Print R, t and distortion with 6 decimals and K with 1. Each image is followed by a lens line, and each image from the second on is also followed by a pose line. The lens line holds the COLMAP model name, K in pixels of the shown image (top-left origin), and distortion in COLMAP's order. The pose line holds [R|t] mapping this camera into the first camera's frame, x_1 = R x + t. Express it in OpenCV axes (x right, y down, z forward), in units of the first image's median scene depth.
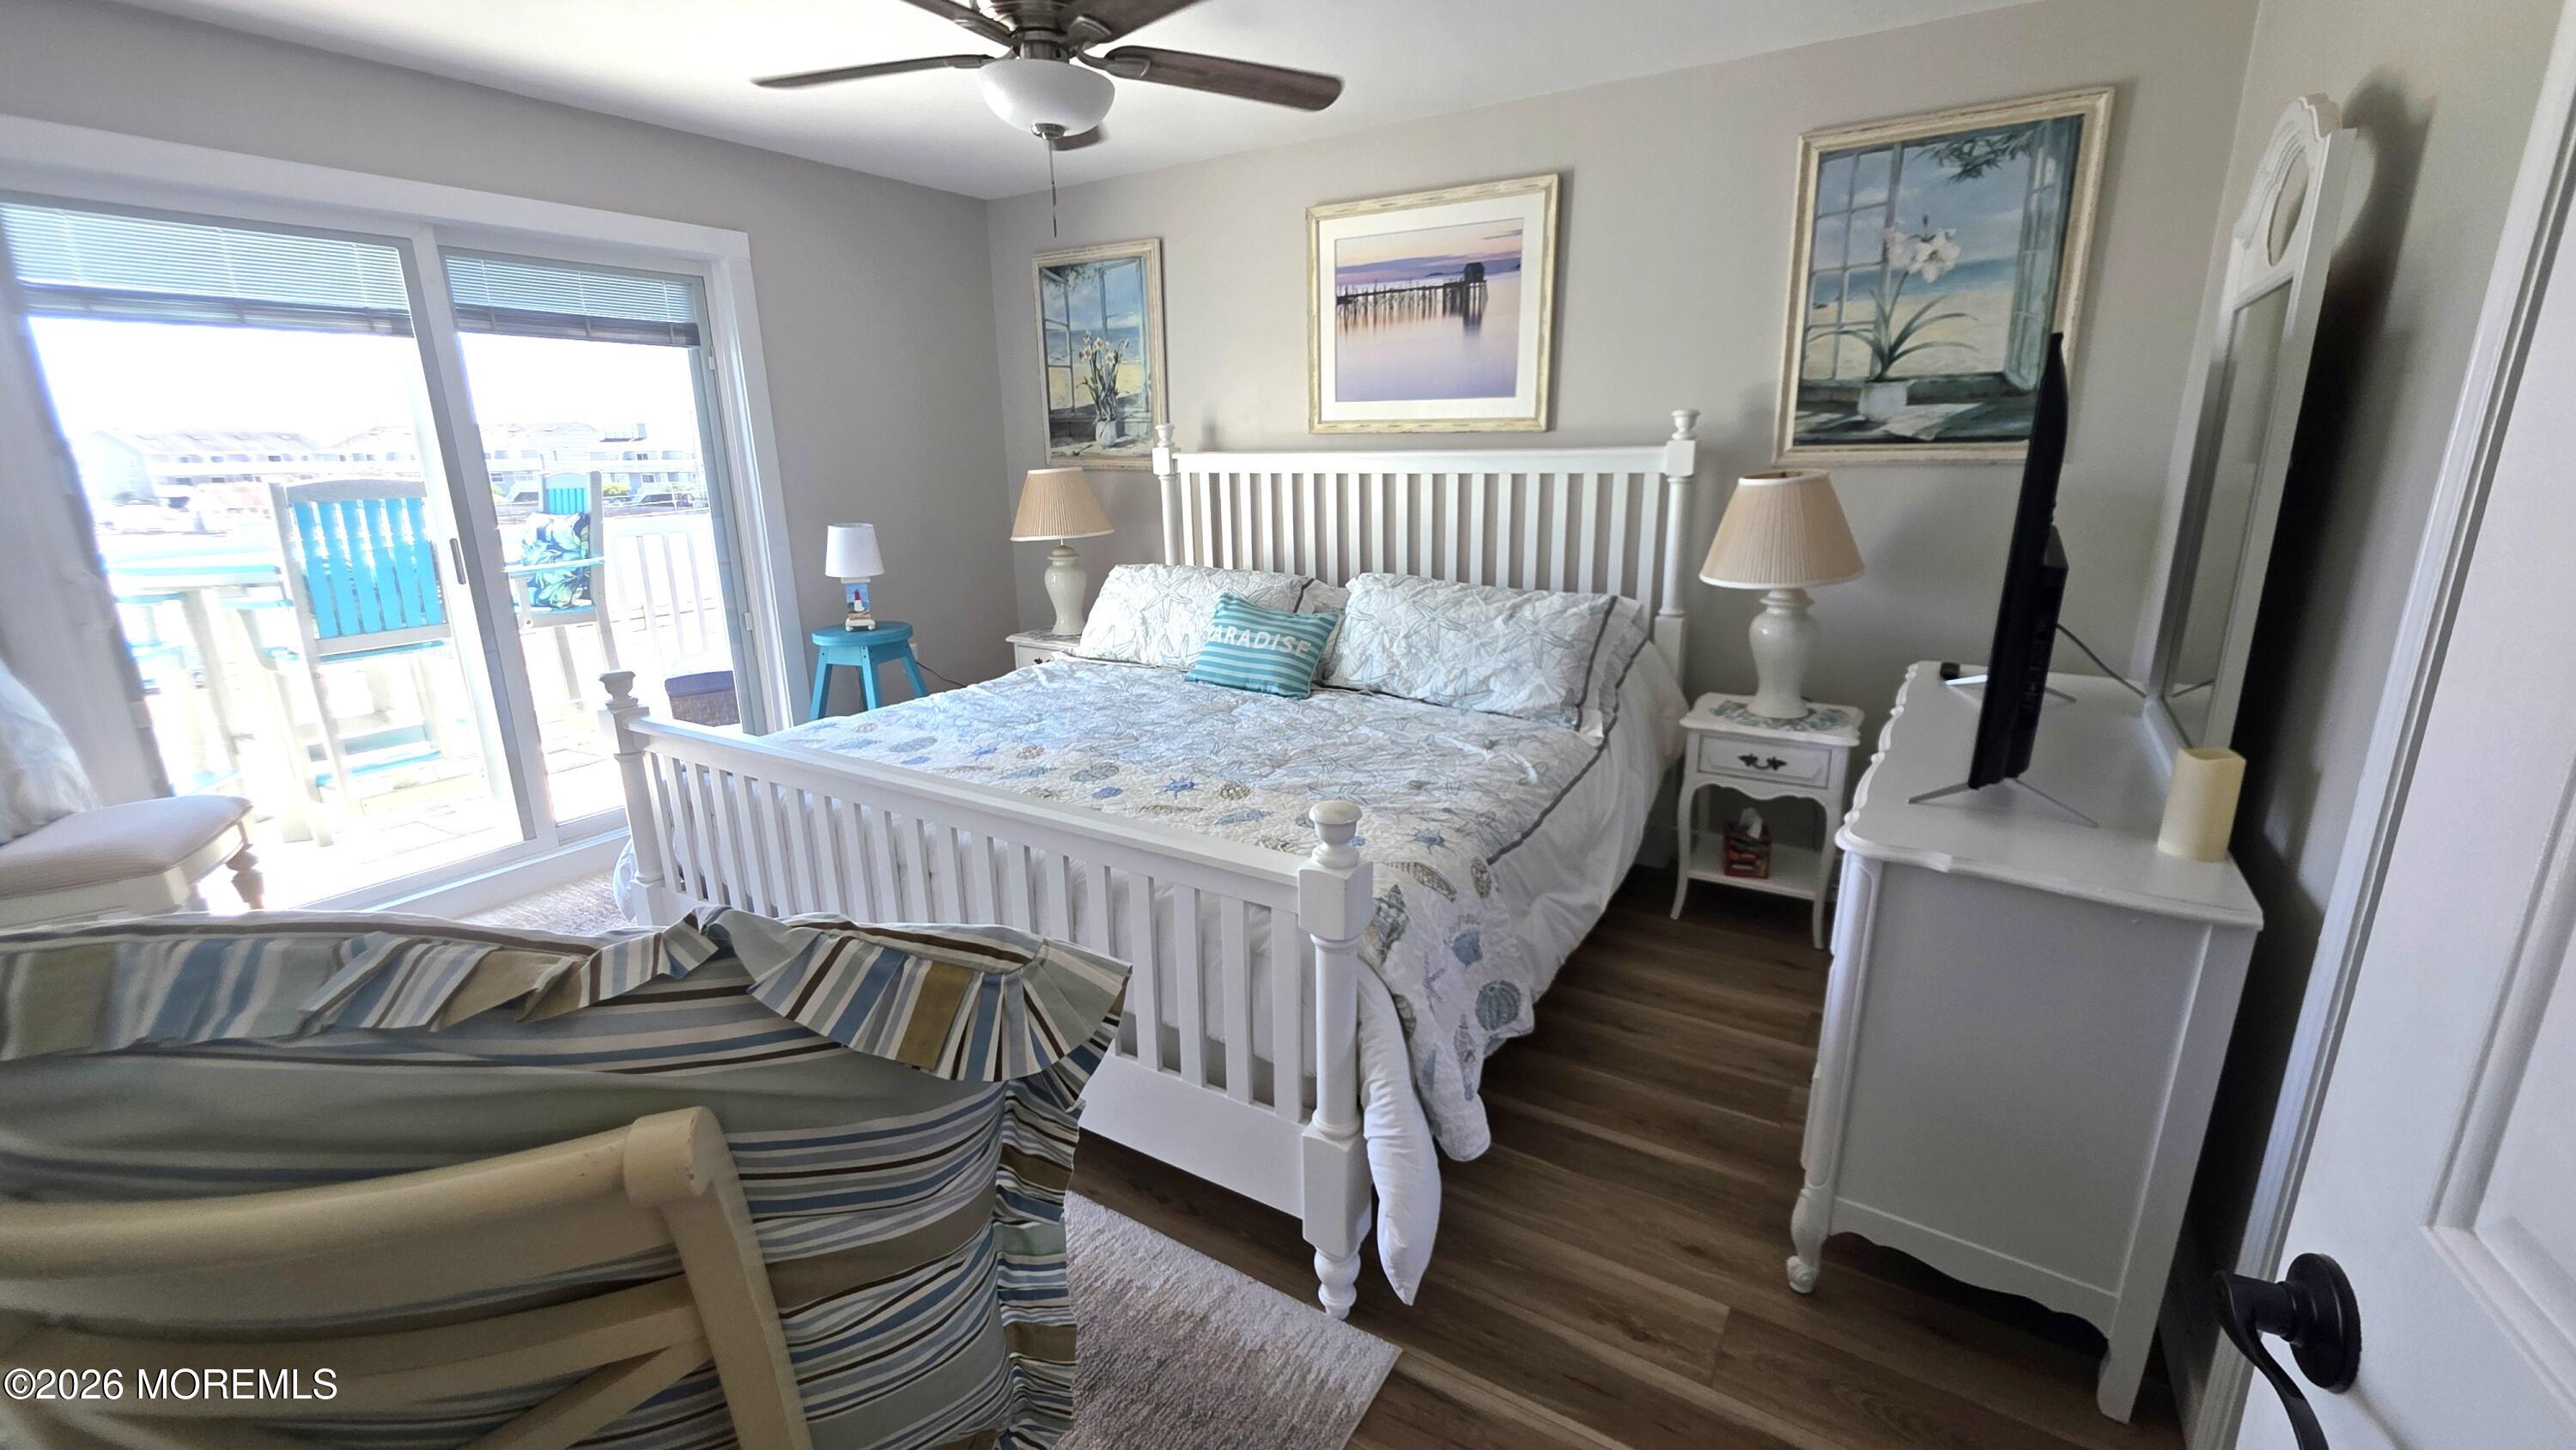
lens RADIAL K [[1034.1, 0, 1304.3], [0, 1034.1, 719.4], [0, 0, 1]] dist [-0.001016, 0.000659]
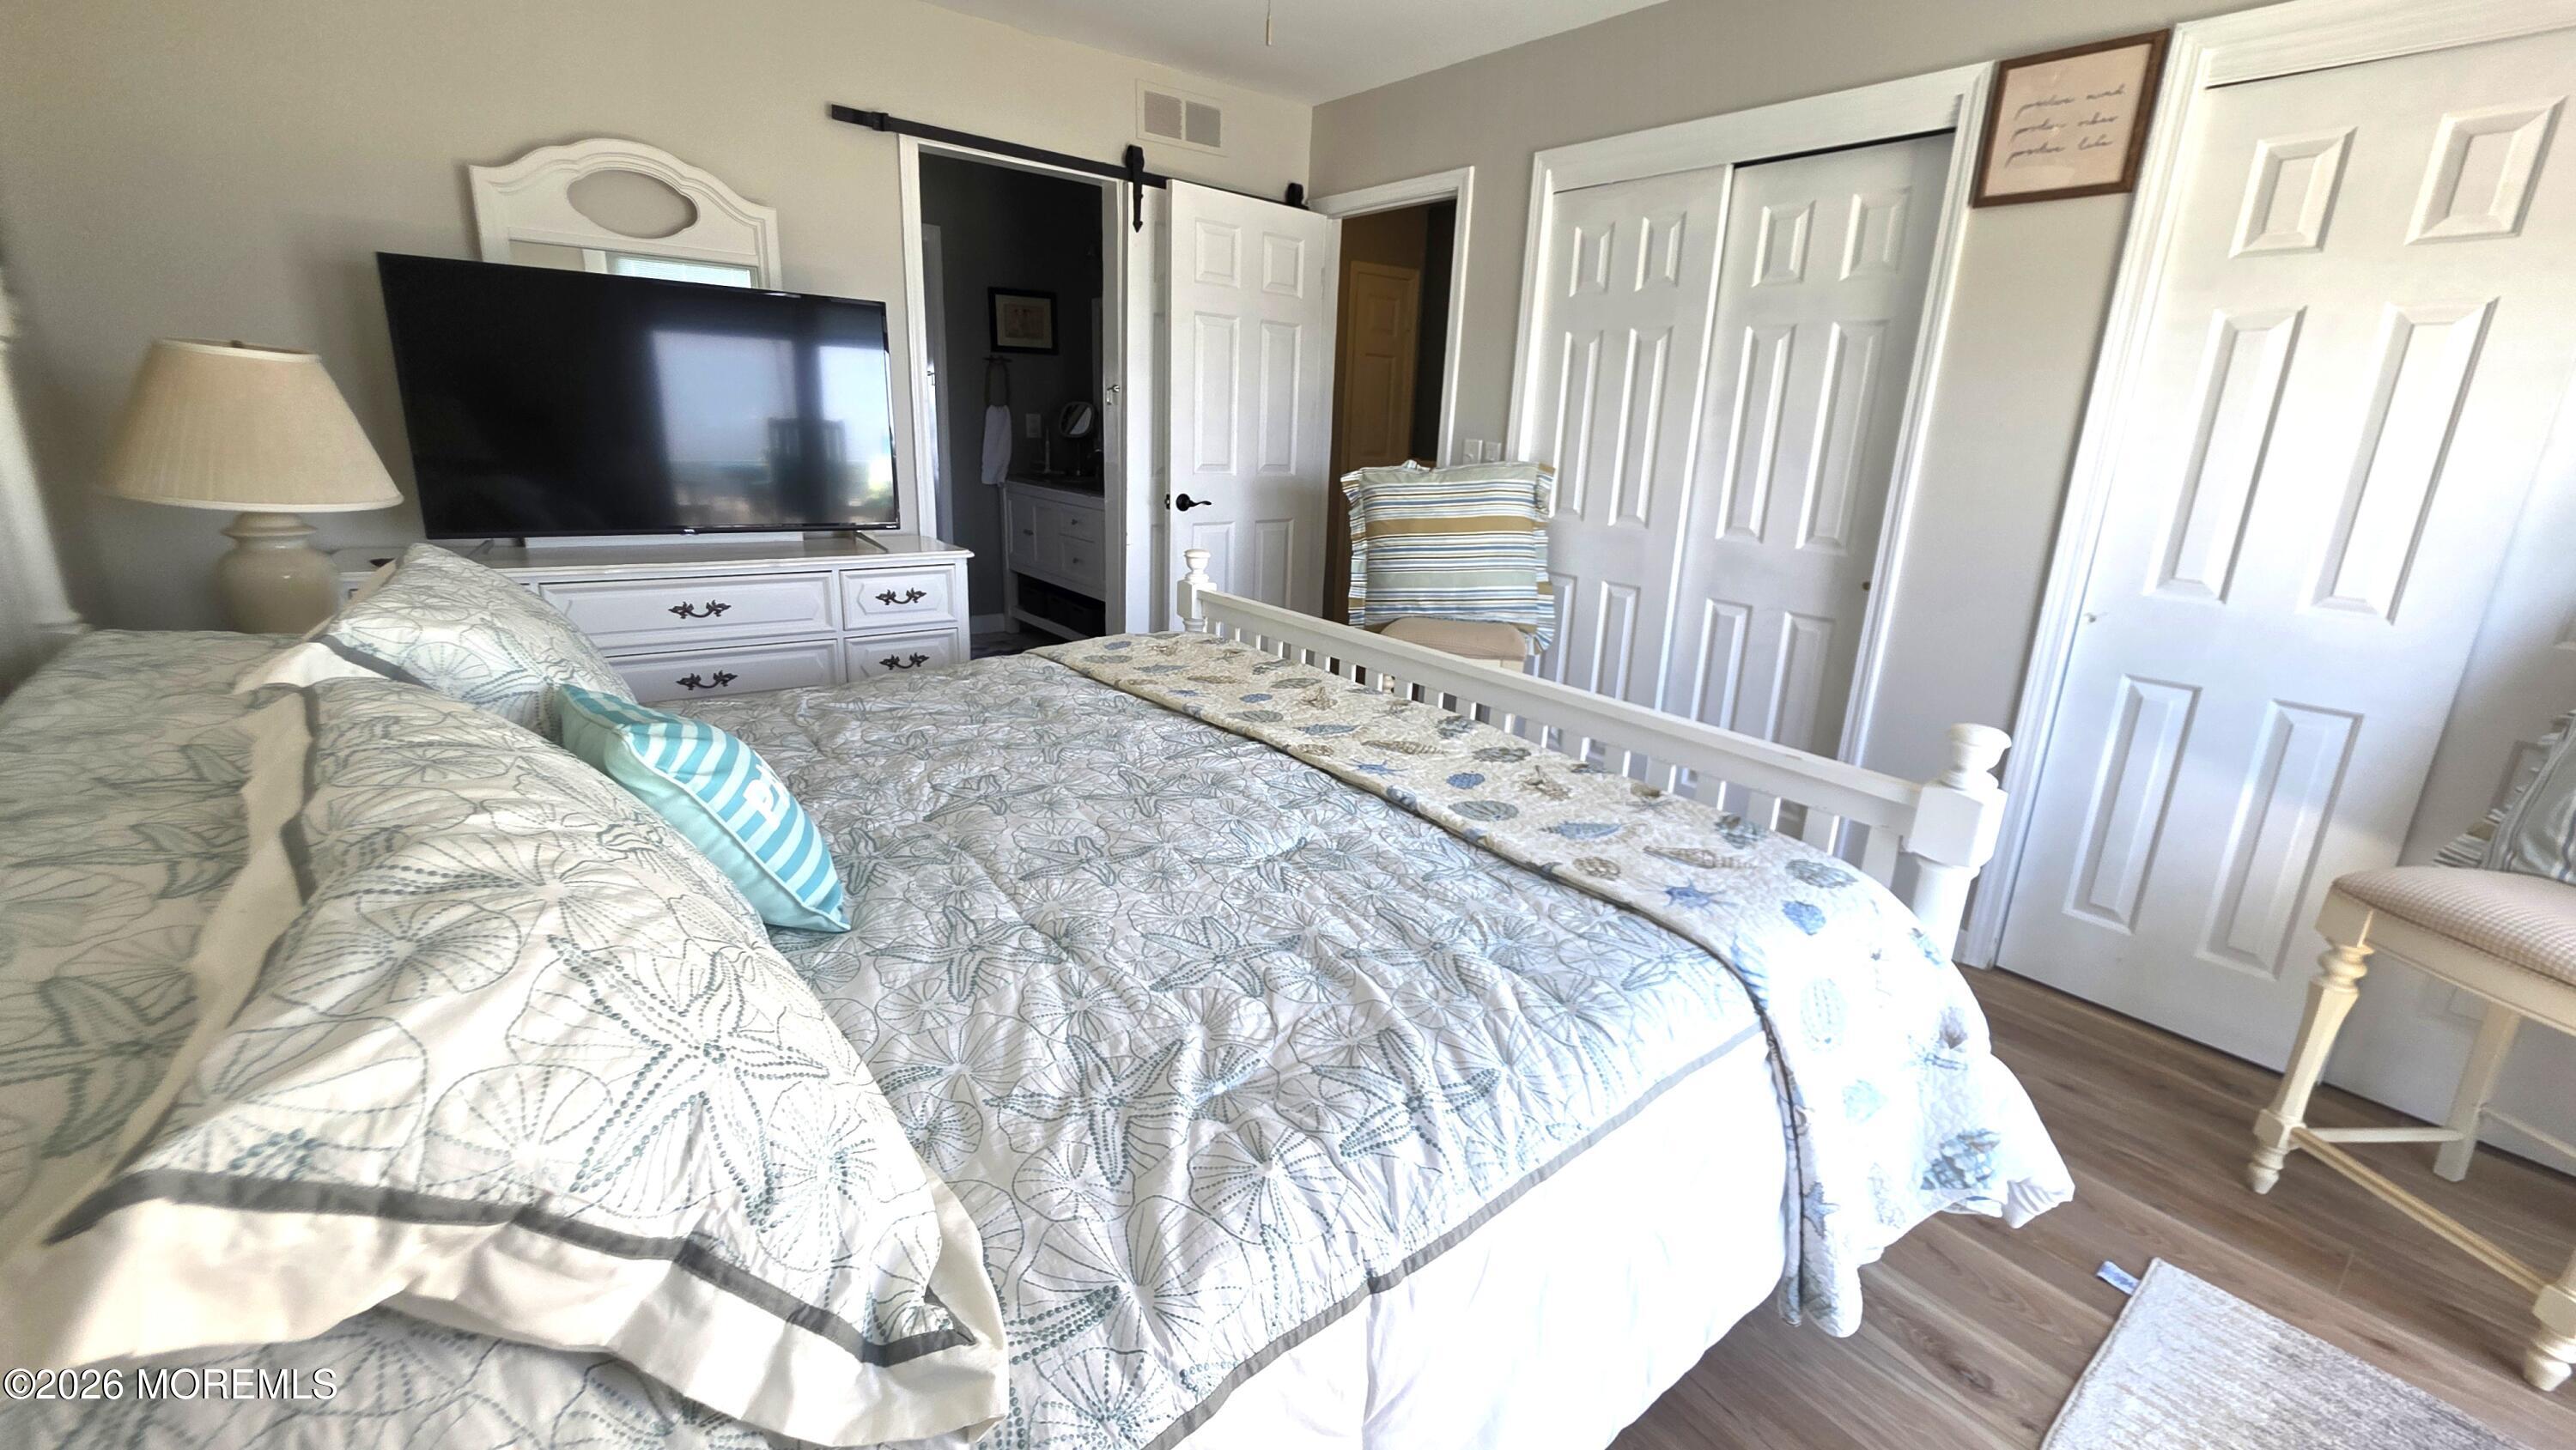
lens RADIAL K [[1034.1, 0, 1295.8], [0, 1034.1, 715.0], [0, 0, 1]] dist [-0.001016, 0.000659]
pose [[-0.936175, -0.127100, 0.327754, -0.405473], [0.054618, 0.868438, 0.492780, -0.297600], [-0.347267, 0.479229, -0.806068, 1.311711]]
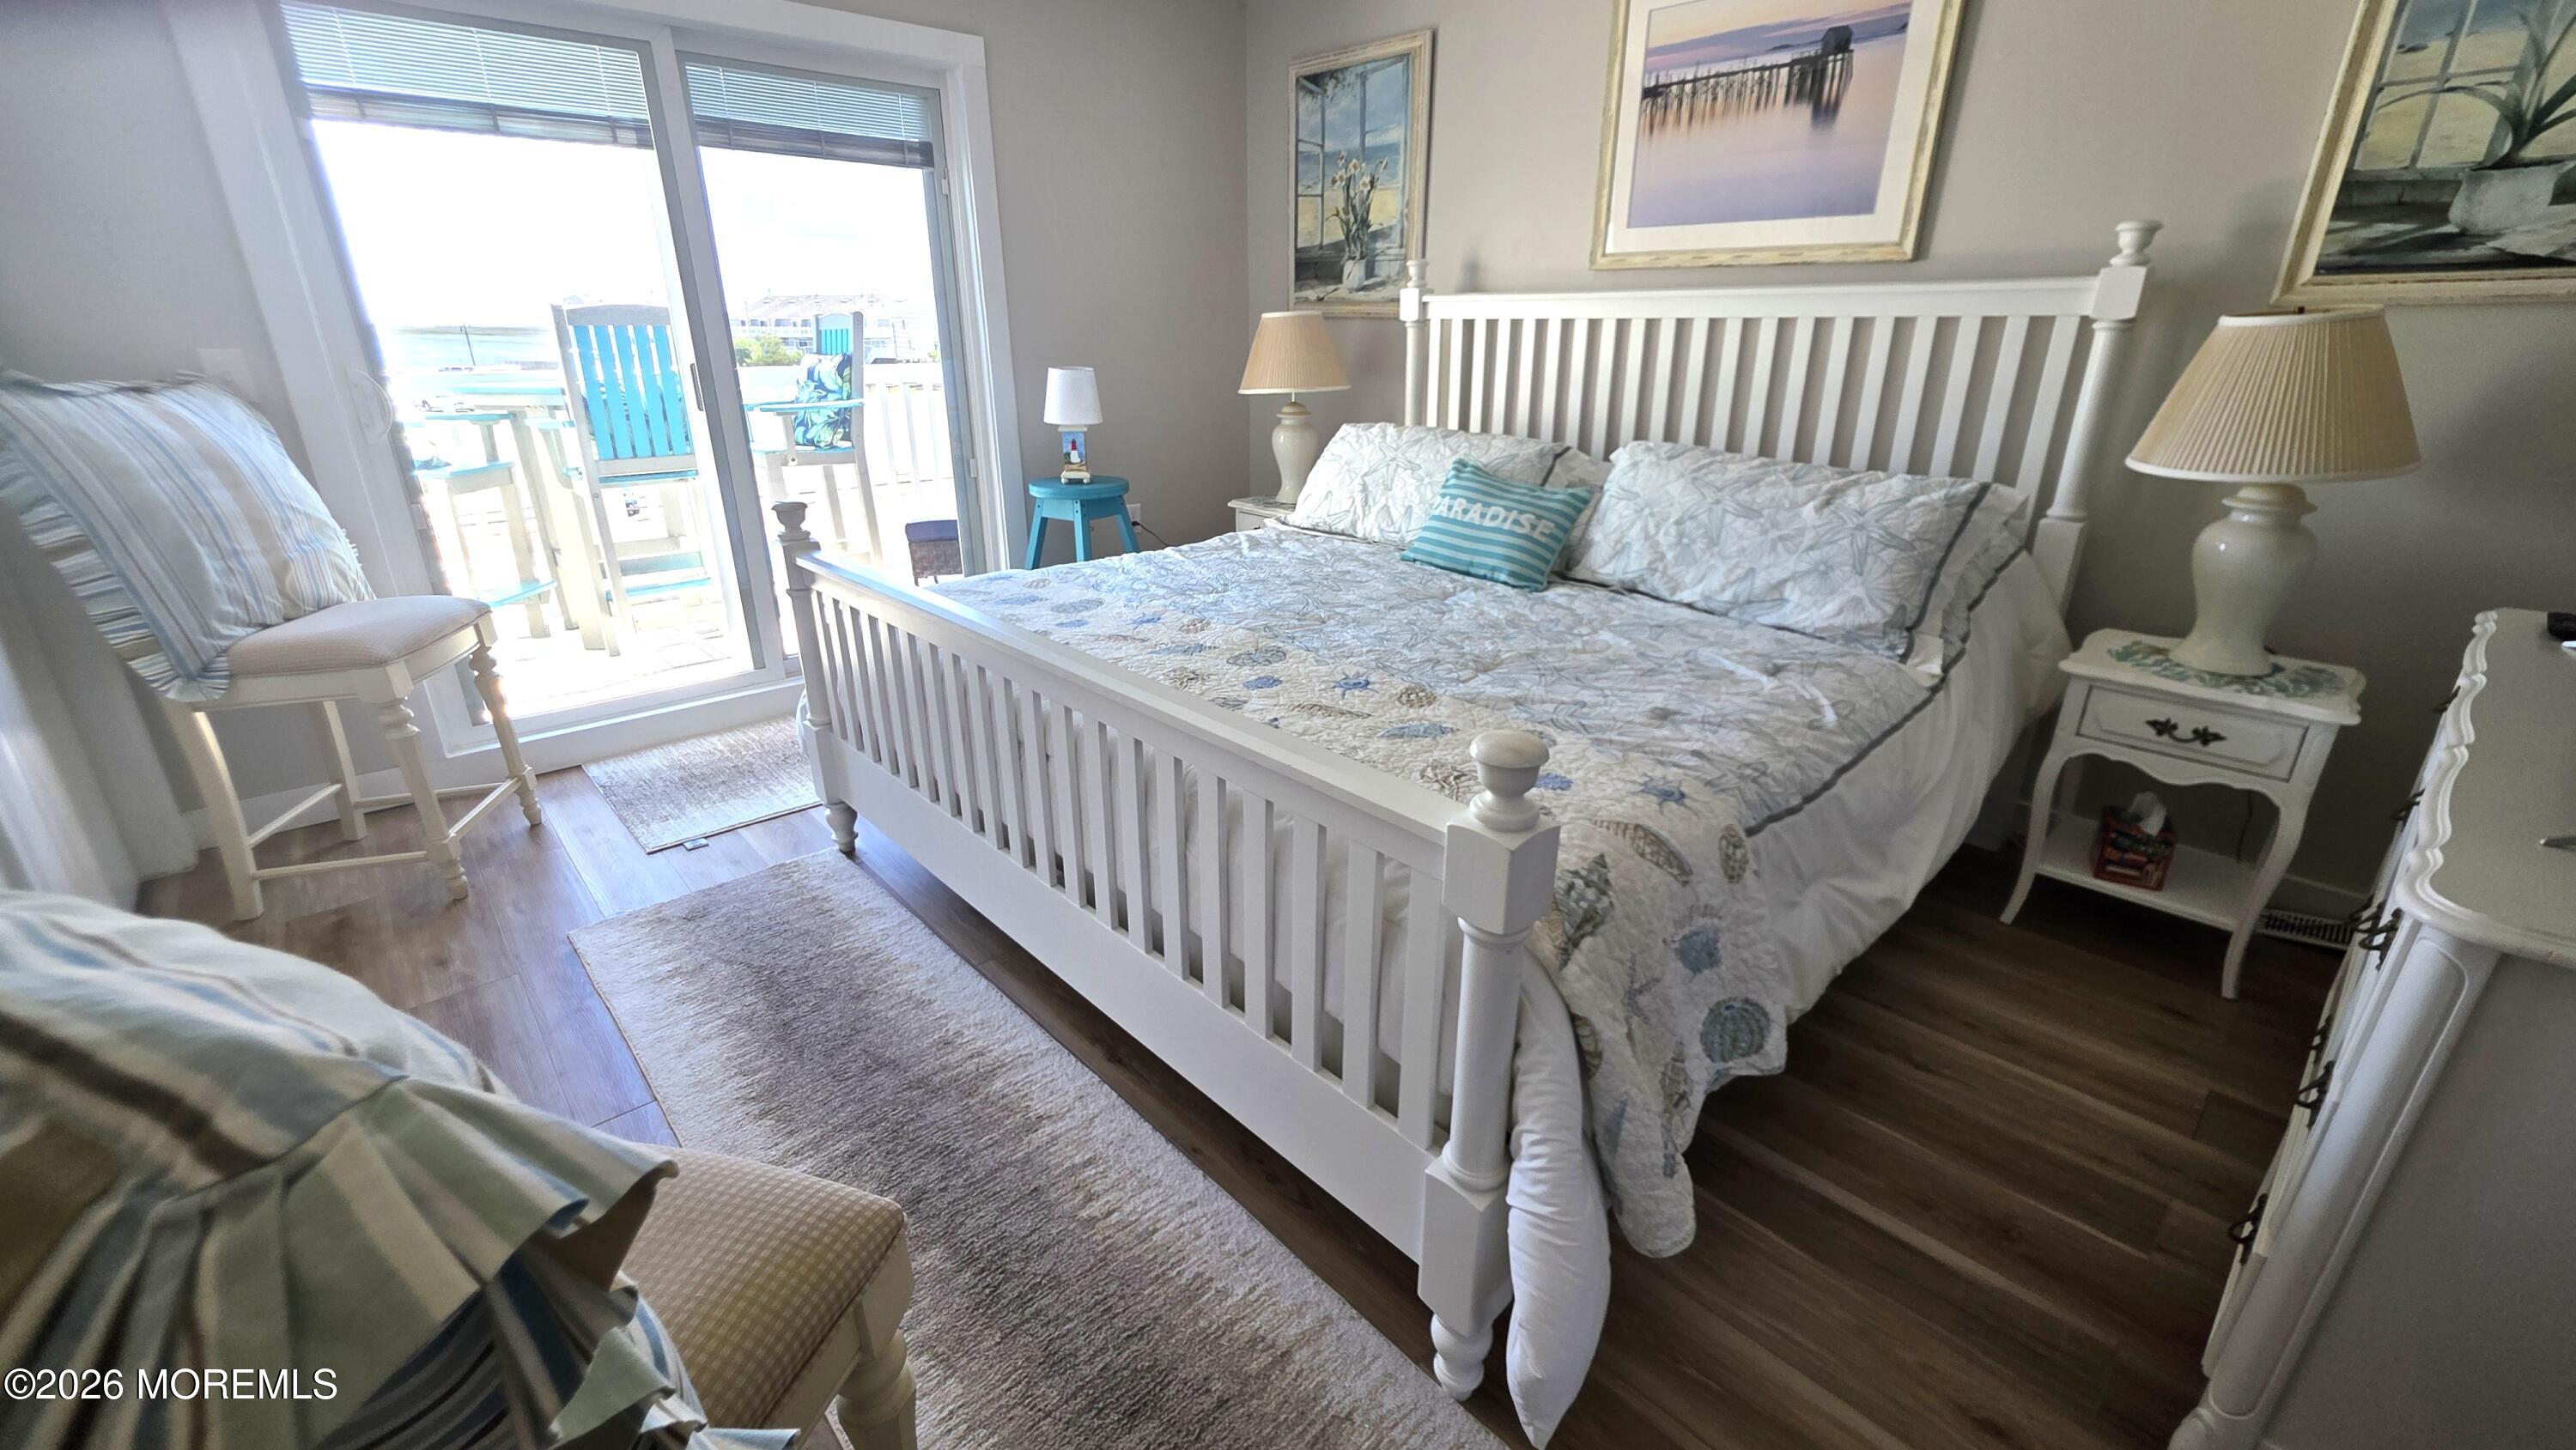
lens RADIAL K [[1034.1, 0, 1298.3], [0, 1034.1, 714.8], [0, 0, 1]] dist [-0.001016, 0.000659]
pose [[0.963027, 0.109869, -0.245985, 0.029961], [-0.084576, 0.990197, 0.111157, 0.002026], [0.255786, -0.086243, 0.962879, 0.155901]]
